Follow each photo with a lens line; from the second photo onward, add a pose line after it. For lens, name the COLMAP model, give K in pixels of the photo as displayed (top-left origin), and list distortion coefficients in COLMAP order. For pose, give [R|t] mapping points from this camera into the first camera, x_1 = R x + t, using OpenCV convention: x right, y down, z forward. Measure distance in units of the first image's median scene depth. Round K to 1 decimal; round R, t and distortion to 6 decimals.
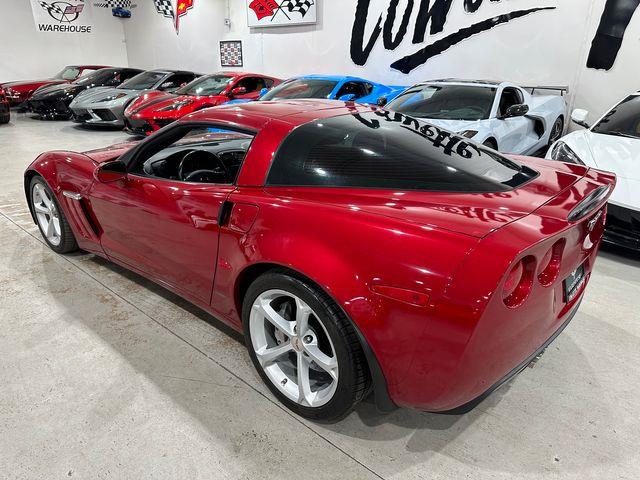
lens RADIAL K [[465.8, 0, 328.3], [0, 465.8, 238.2], [0, 0, 1]] dist [0.013922, -0.026900]
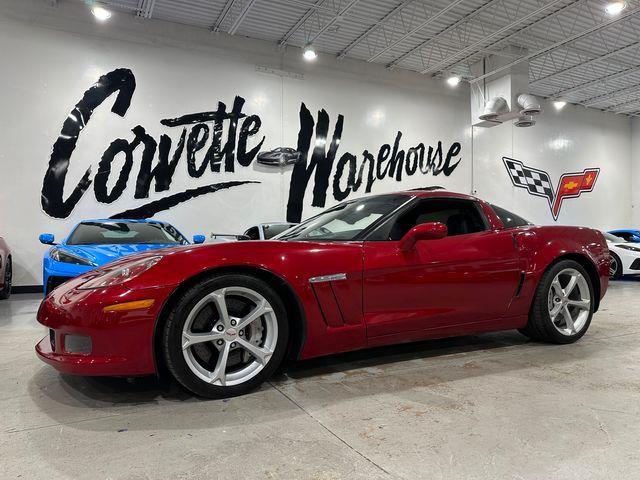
lens RADIAL K [[465.8, 0, 321.4], [0, 465.8, 240.7], [0, 0, 1]] dist [0.013922, -0.026900]
pose [[0.336378, 0.011548, 0.941656, -1.745518], [0.345835, 0.928543, -0.134927, -0.161478], [-0.875927, 0.371044, 0.308348, 1.030996]]
